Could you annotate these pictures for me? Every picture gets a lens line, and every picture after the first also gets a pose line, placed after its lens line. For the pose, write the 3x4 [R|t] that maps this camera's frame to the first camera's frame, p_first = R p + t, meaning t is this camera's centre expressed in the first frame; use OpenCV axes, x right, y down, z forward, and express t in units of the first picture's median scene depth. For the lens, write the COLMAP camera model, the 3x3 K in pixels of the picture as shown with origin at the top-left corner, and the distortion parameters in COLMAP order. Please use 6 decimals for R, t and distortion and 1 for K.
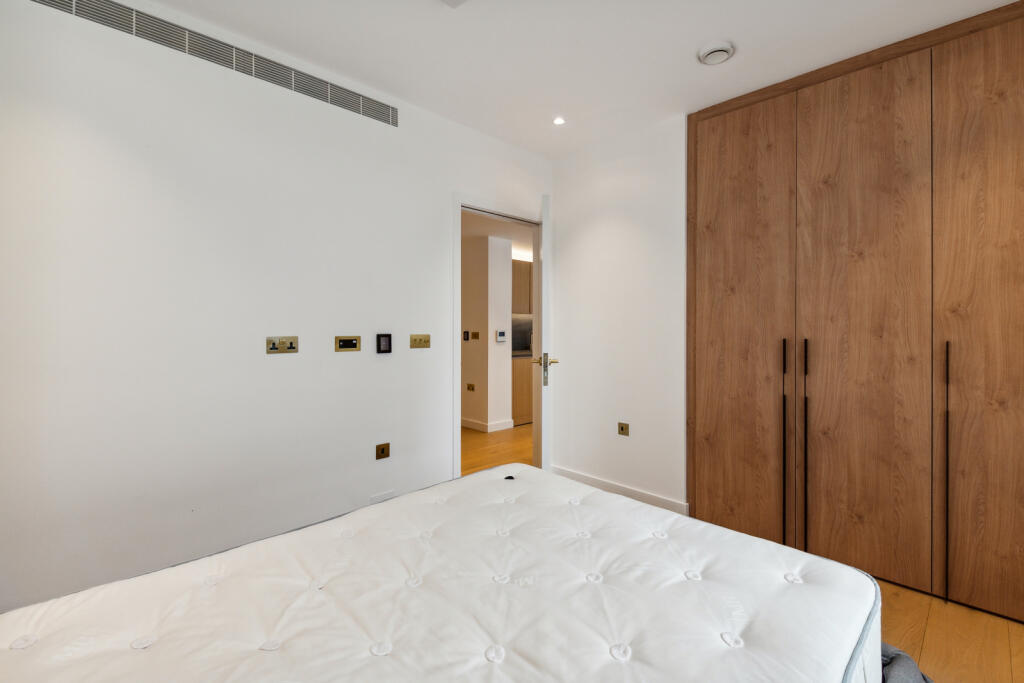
lens RADIAL K [[452.6, 0, 520.2], [0, 452.6, 331.5], [0, 0, 1]] dist [0.003460, 0.000214]
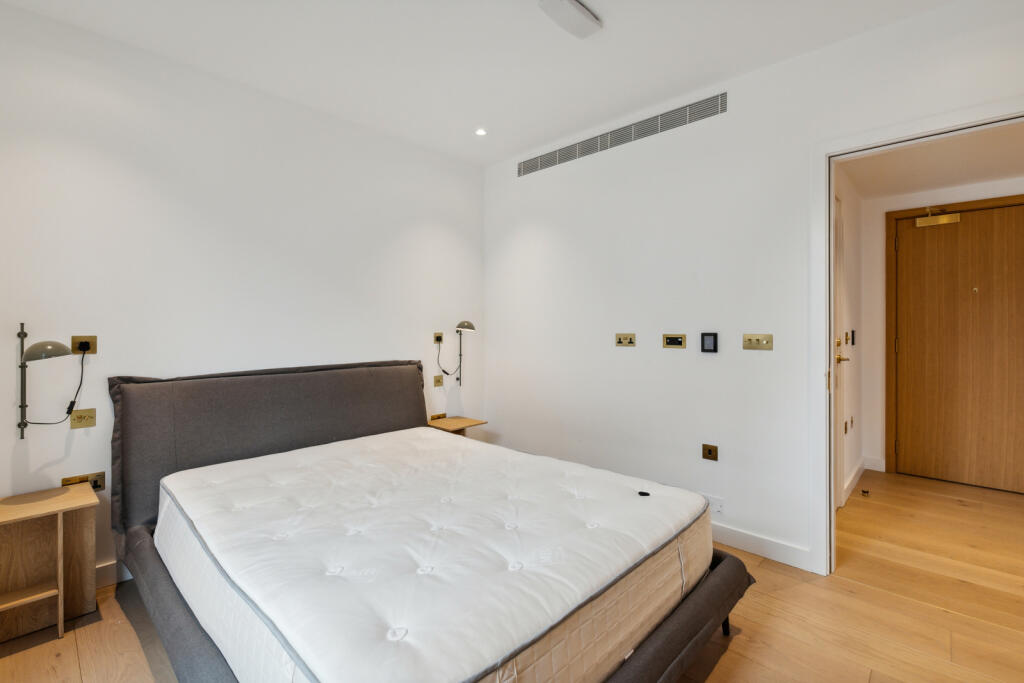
lens RADIAL K [[452.6, 0, 520.2], [0, 452.6, 331.5], [0, 0, 1]] dist [0.003460, 0.000214]
pose [[0.047439, 0.008457, -0.998838, 0.675210], [-0.006683, 0.999944, 0.008149, -0.002777], [0.998852, 0.006289, 0.047493, 0.558133]]
